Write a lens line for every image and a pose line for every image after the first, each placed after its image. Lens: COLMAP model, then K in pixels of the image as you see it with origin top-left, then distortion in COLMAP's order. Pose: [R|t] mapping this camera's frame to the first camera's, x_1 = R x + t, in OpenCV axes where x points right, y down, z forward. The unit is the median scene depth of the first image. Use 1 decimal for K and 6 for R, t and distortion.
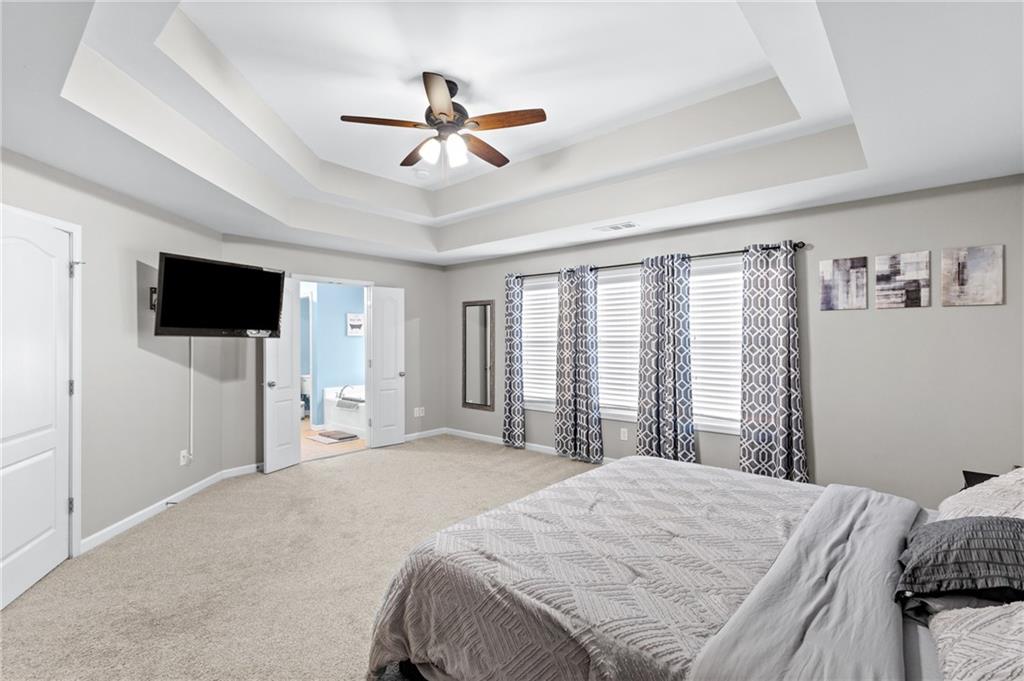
lens RADIAL K [[472.0, 0, 515.0], [0, 472.0, 334.4], [0, 0, 1]] dist [0.006966, 0.000577]
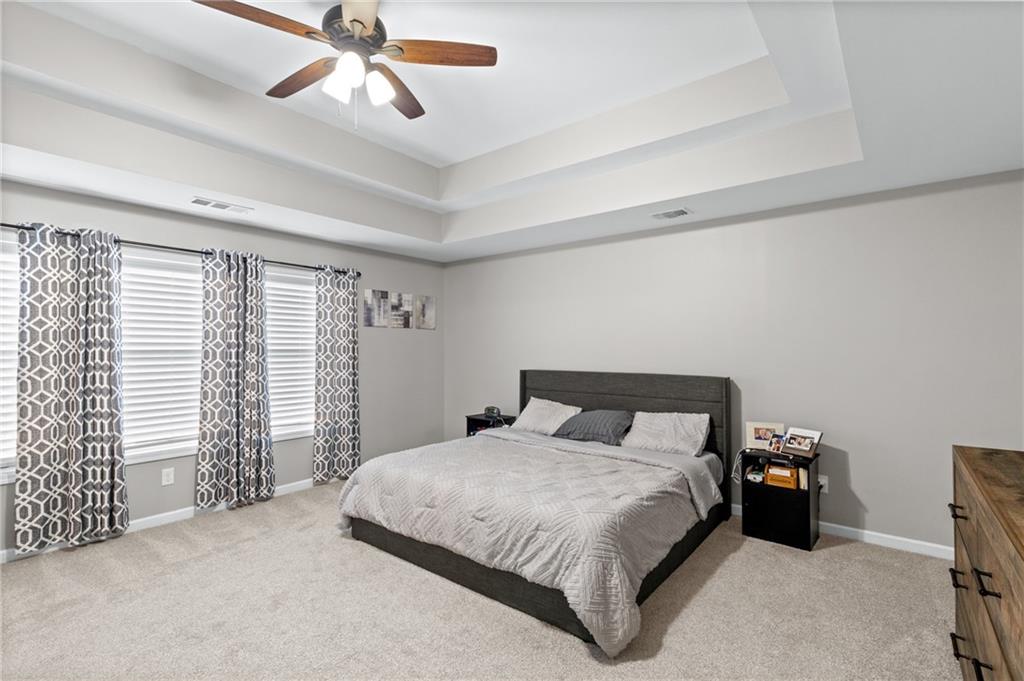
lens RADIAL K [[472.0, 0, 513.6], [0, 472.0, 342.1], [0, 0, 1]] dist [0.006966, 0.000577]
pose [[-0.042143, 0.016097, 0.998982, -0.708072], [-0.007481, 0.999837, -0.016426, 0.013057], [-0.999084, -0.008166, -0.042016, 0.650210]]
